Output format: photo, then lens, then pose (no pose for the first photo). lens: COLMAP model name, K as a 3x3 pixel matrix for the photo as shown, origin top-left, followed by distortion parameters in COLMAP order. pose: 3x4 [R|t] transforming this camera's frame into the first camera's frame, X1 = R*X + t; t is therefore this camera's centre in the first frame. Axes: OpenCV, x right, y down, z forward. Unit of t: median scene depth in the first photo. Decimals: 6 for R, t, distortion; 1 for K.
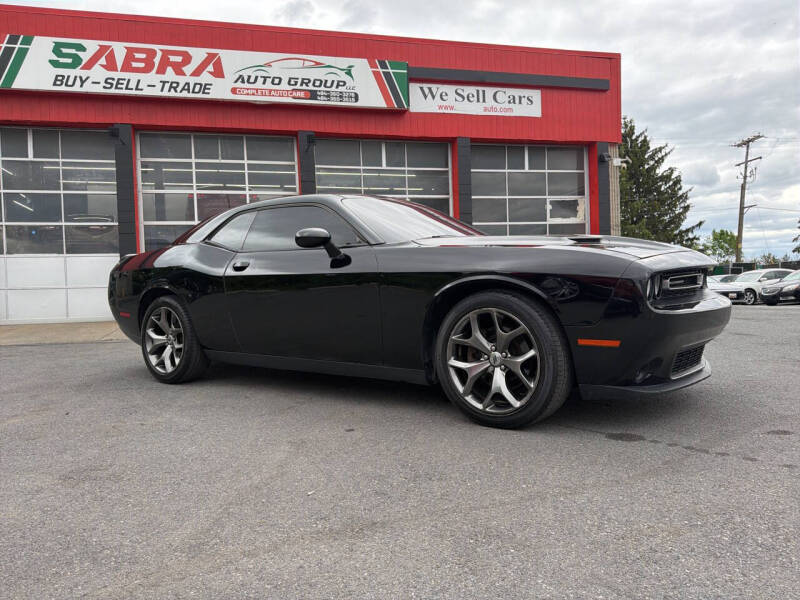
lens RADIAL K [[569.6, 0, 398.6], [0, 569.6, 301.6], [0, 0, 1]] dist [0.028979, -0.037068]
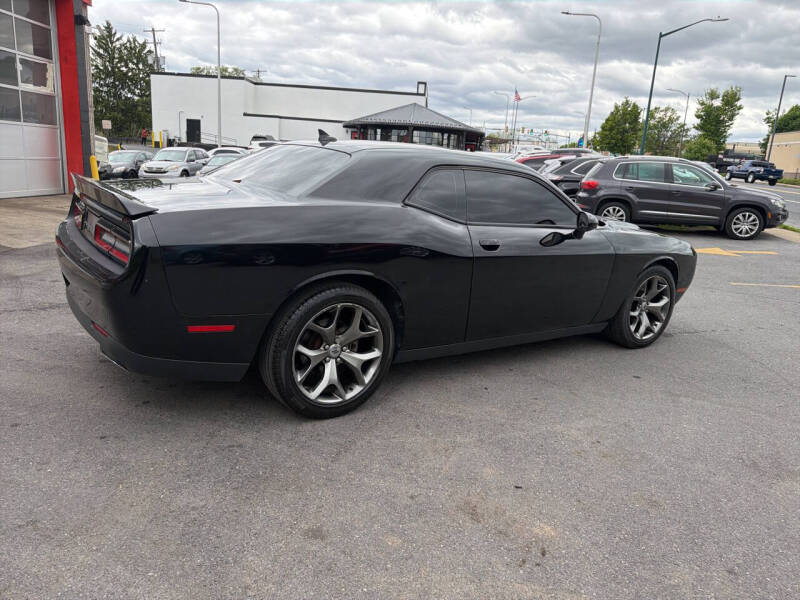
lens RADIAL K [[569.6, 0, 404.3], [0, 569.6, 295.3], [0, 0, 1]] dist [0.028979, -0.037068]
pose [[0.291934, -0.160693, 0.942843, -0.394392], [-0.061759, 0.980561, 0.186244, -0.047980], [-0.954442, -0.112600, 0.276335, 0.309913]]
